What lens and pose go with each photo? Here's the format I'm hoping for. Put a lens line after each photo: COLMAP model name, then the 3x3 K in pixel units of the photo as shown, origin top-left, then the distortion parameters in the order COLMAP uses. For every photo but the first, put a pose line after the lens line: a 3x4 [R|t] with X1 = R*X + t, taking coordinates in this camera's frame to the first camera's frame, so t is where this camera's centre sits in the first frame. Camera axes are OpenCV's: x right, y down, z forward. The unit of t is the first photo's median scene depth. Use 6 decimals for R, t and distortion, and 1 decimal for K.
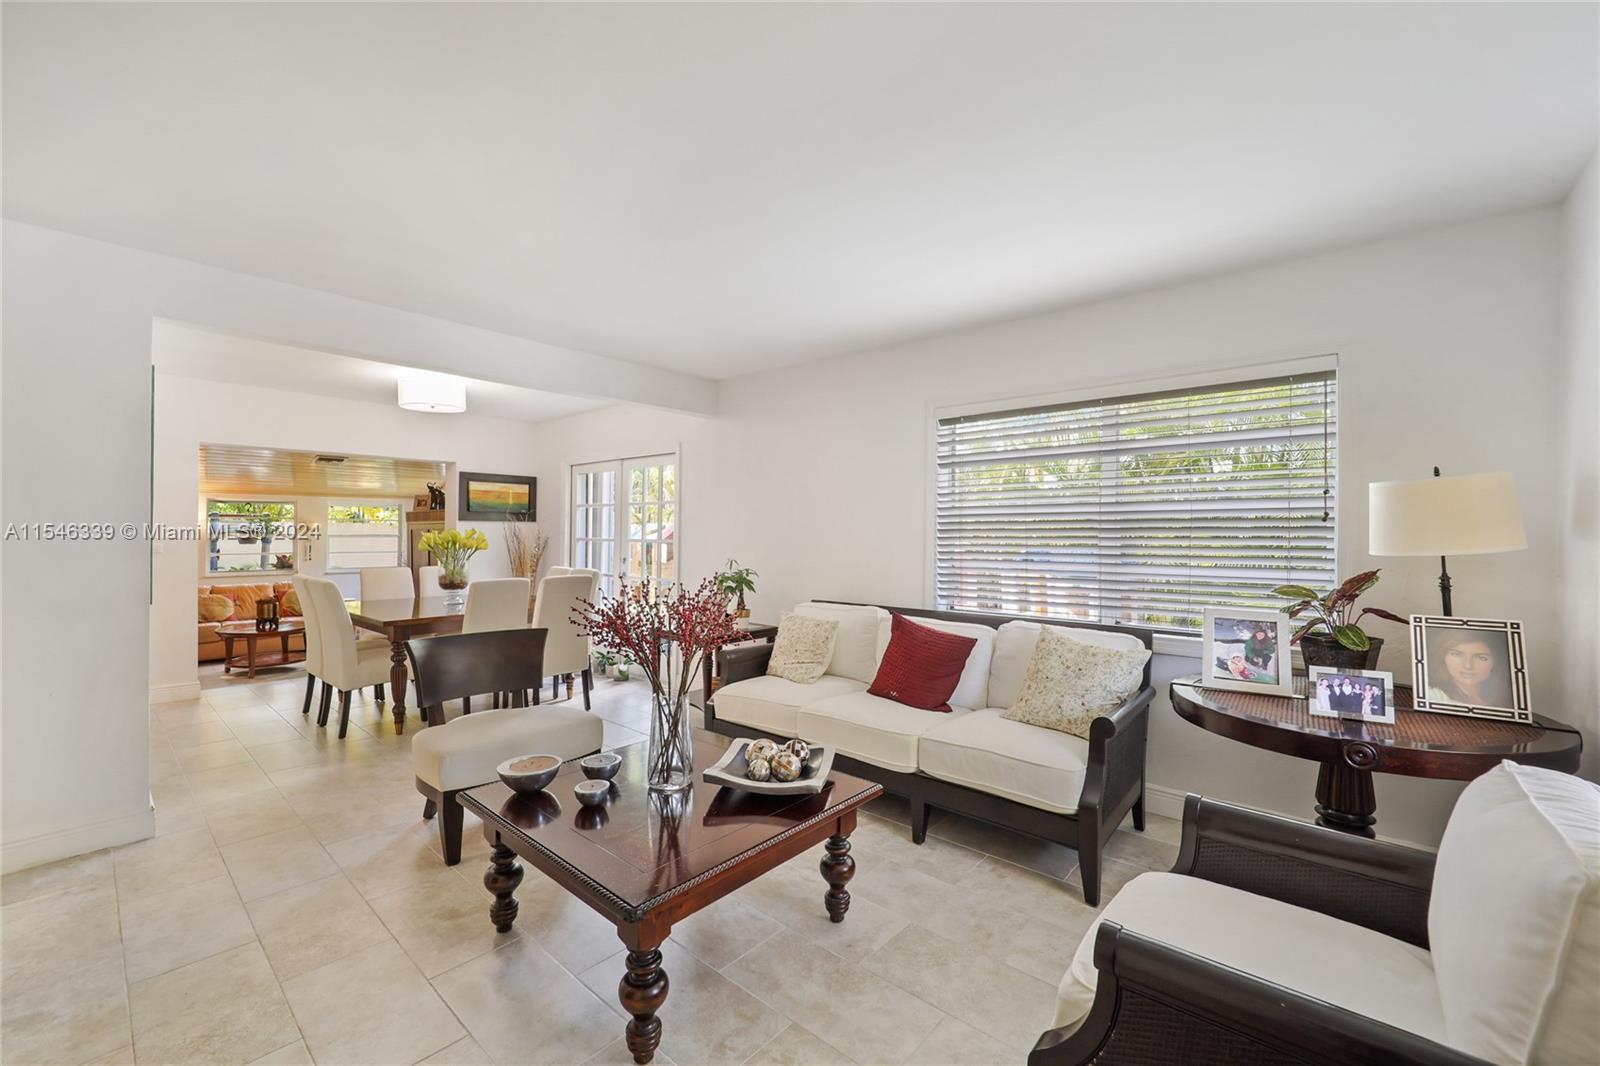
lens RADIAL K [[644.0, 0, 794.9], [0, 644.0, 534.4], [0, 0, 1]] dist [-0.004340, -0.000167]
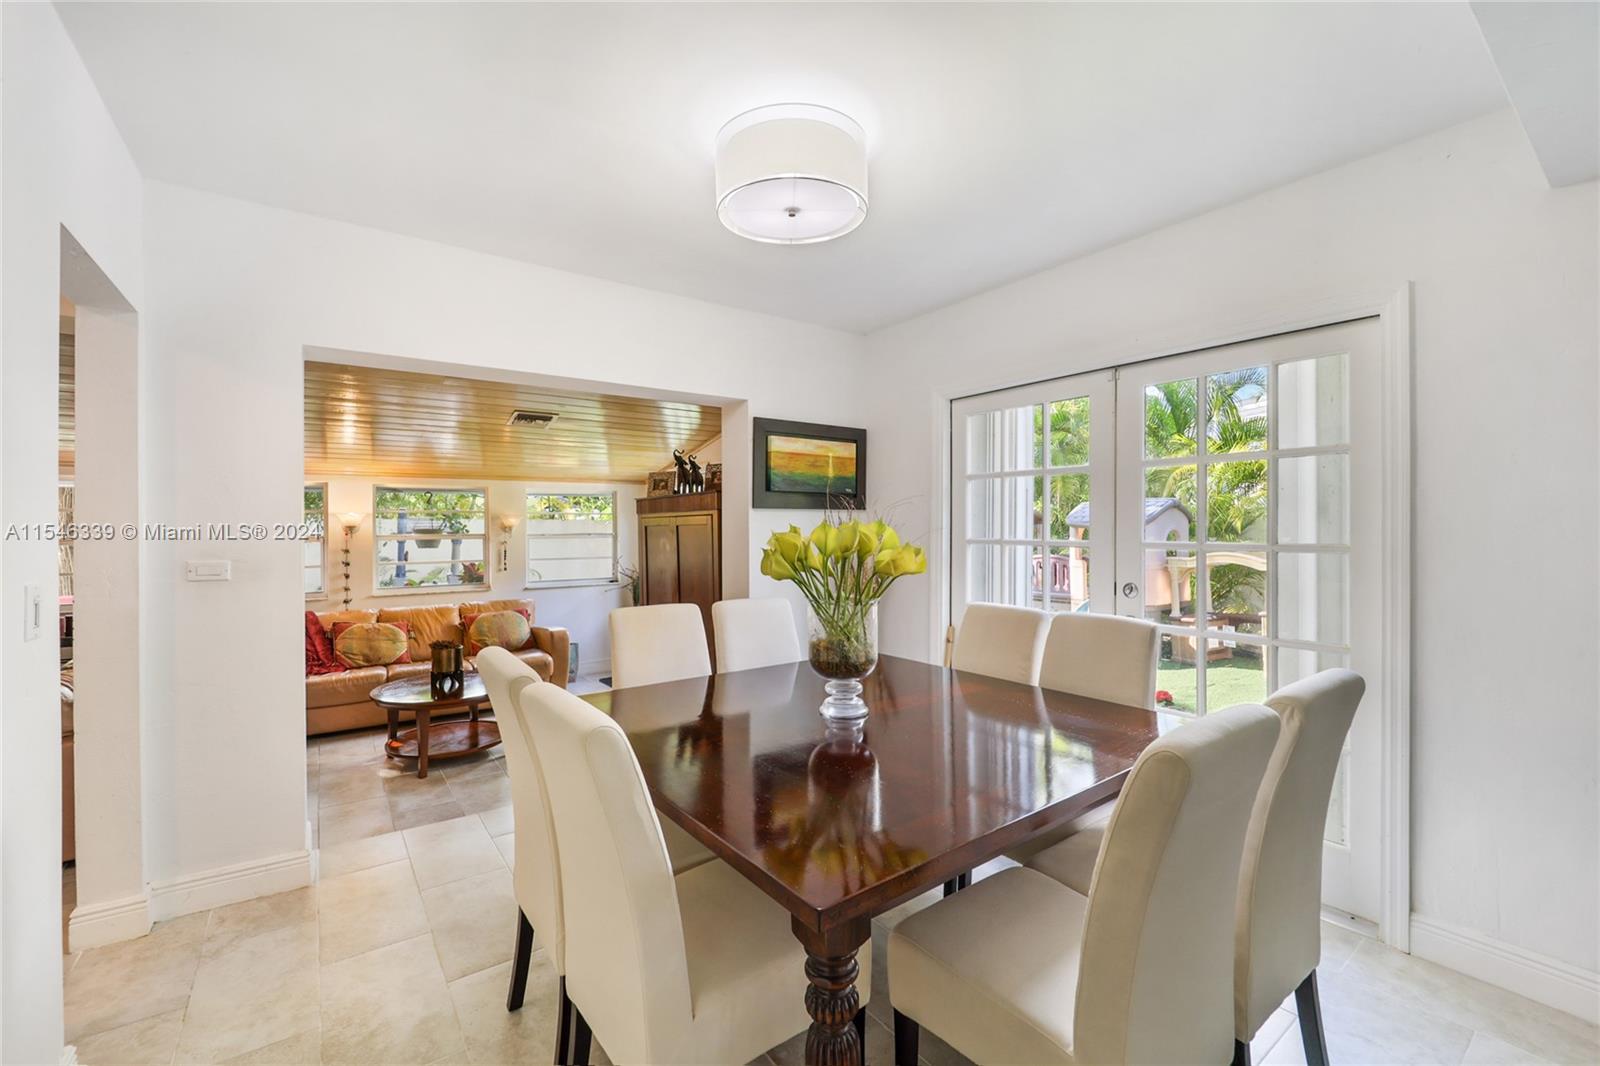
lens RADIAL K [[644.0, 0, 801.8], [0, 644.0, 532.9], [0, 0, 1]] dist [-0.004340, -0.000167]
pose [[0.979056, -0.005036, -0.203531, -0.335066], [0.005690, 0.999980, 0.002627, -0.001290], [0.203514, -0.003730, 0.979065, 0.430298]]
